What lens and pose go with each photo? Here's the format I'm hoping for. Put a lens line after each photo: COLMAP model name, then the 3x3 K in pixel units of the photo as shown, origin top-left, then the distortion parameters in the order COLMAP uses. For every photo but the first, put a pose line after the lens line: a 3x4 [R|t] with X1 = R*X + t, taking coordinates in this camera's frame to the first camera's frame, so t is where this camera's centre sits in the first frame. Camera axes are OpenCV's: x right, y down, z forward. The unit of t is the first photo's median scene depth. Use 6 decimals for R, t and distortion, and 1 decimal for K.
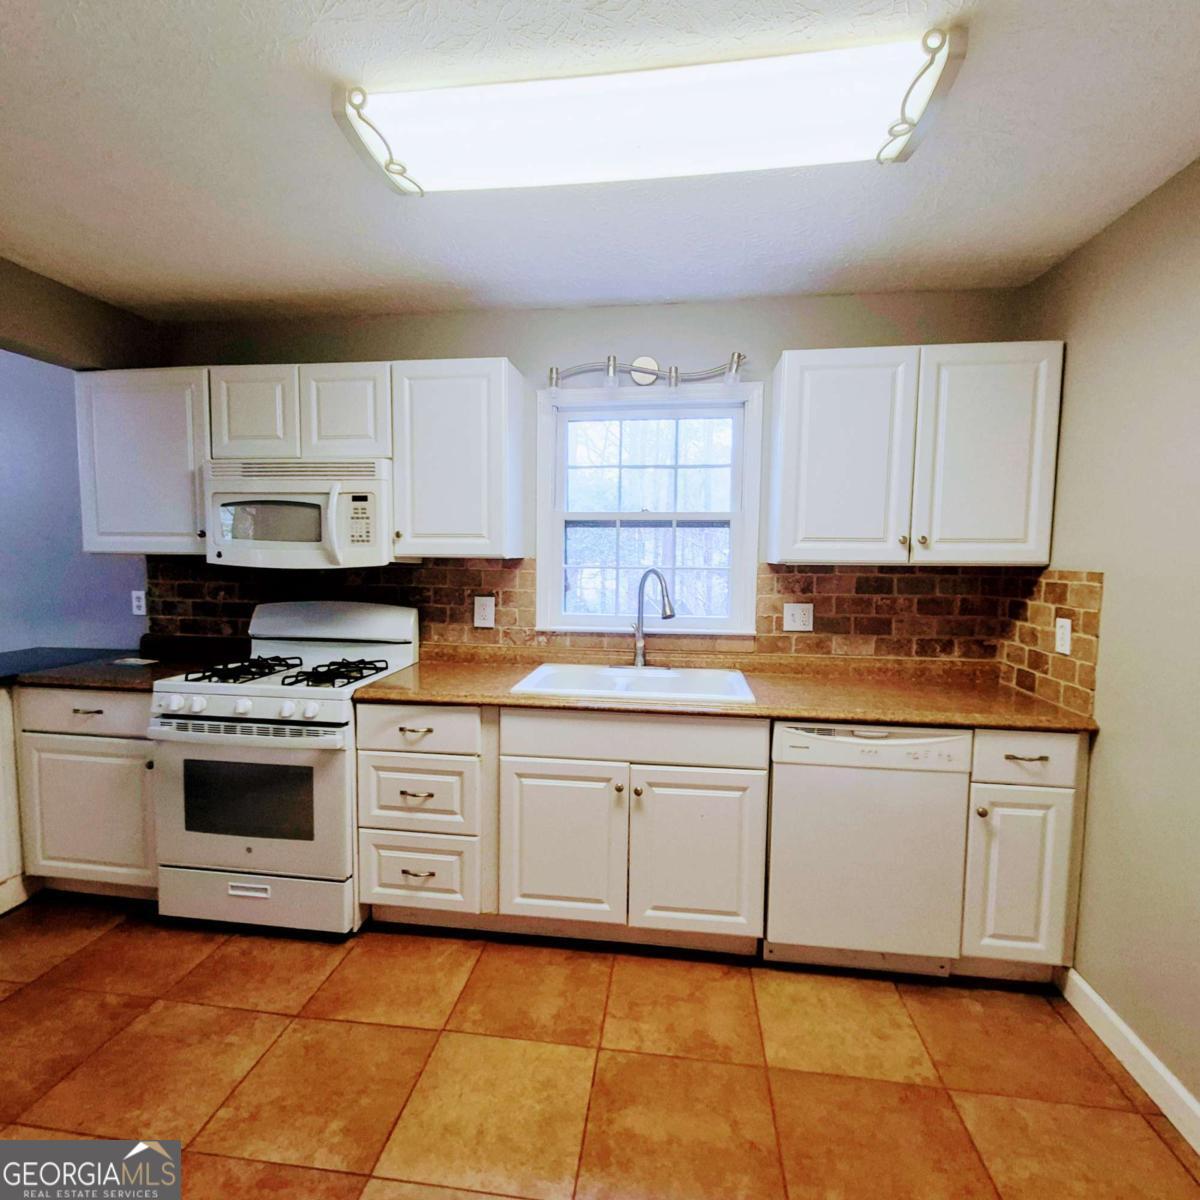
lens RADIAL K [[649.3, 0, 600.0], [0, 649.3, 600.0], [0, 0, 1]] dist [0.002715, 0.000929]
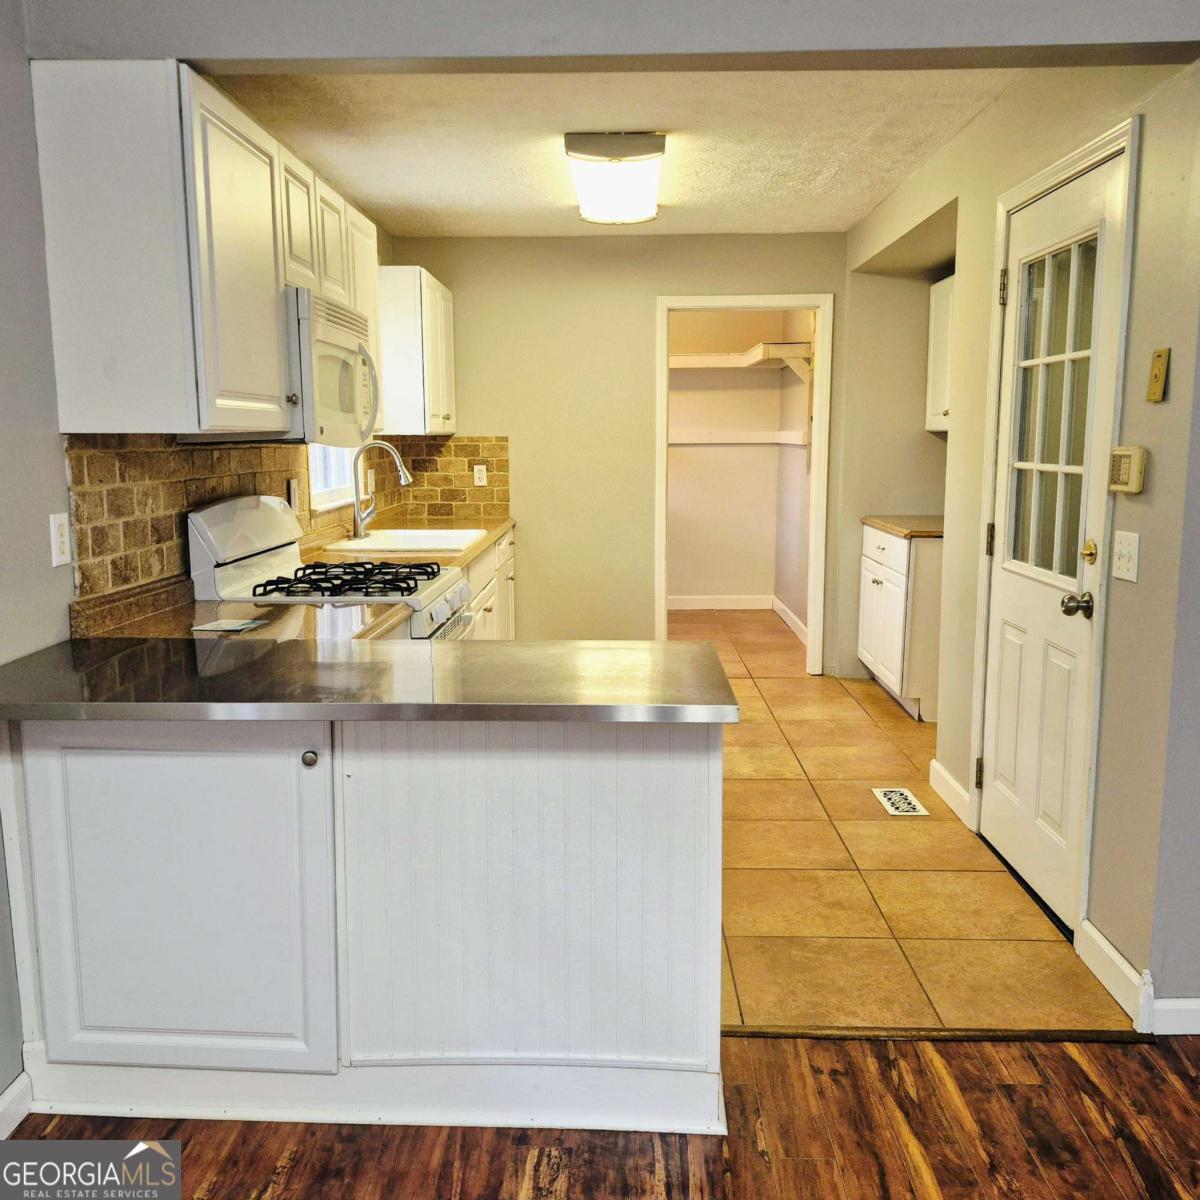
lens RADIAL K [[1110.2, 0, 600.0], [0, 1110.2, 600.0], [0, 0, 1]] dist [0.064015, -0.001274]
pose [[-0.118227, -0.154991, 0.980816, -1.862555], [0.076143, 0.983420, 0.164580, -0.066205], [-0.990063, 0.094140, -0.104465, 0.862120]]
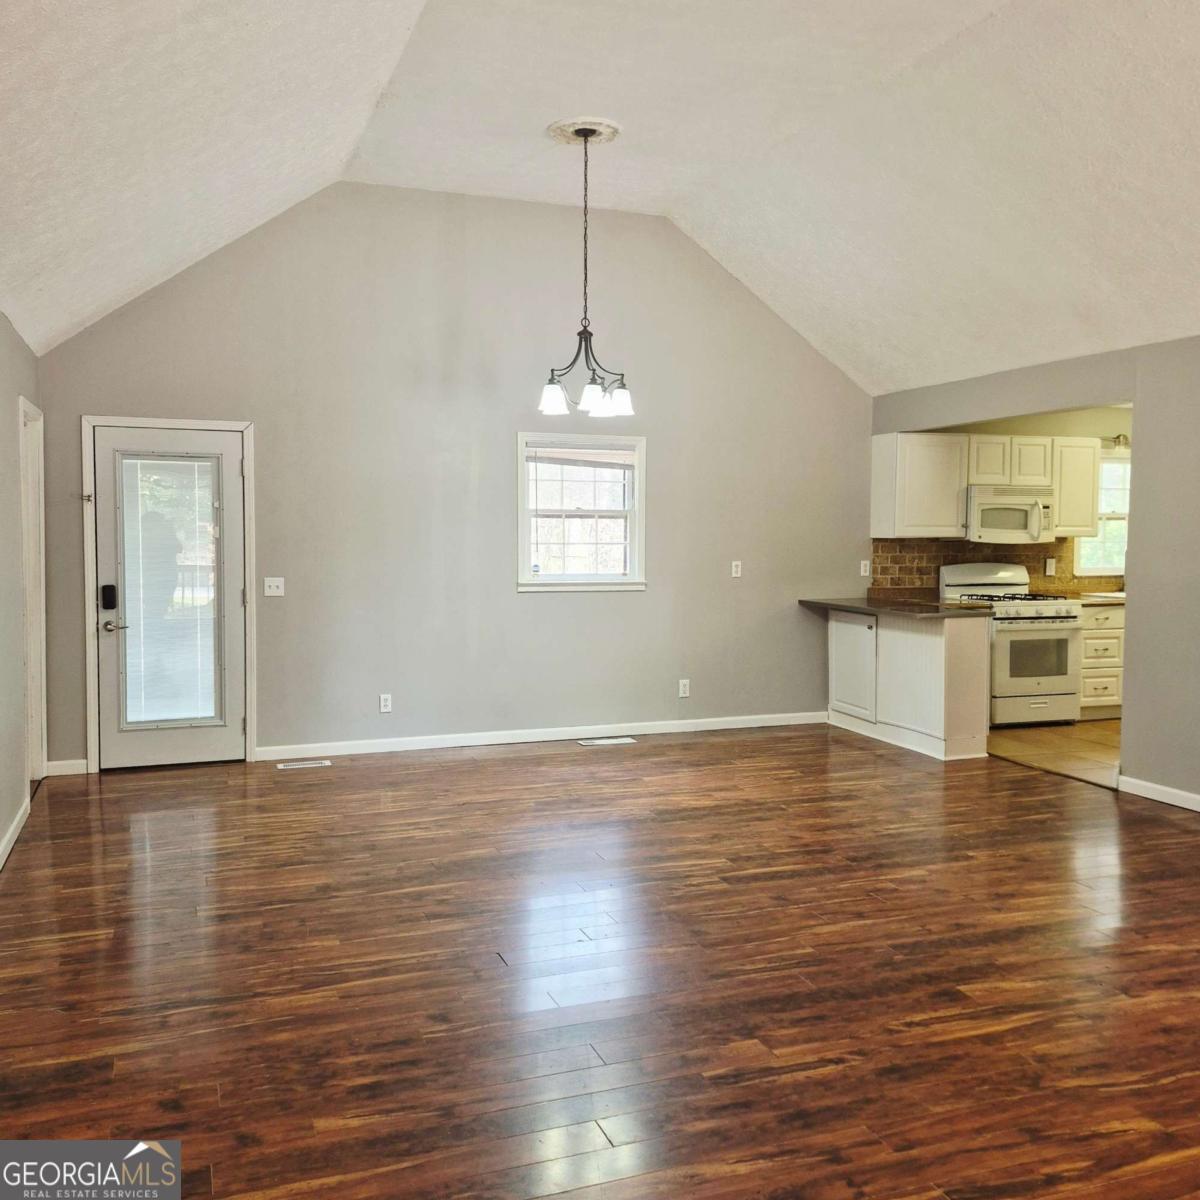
lens RADIAL K [[1110.2, 0, 600.0], [0, 1110.2, 600.0], [0, 0, 1]] dist [0.064015, -0.001274]
pose [[0.879394, -0.034443, 0.474847, -3.102408], [0.038513, 0.999257, 0.001158, 0.065143], [-0.474535, 0.017269, 0.880067, -1.297419]]
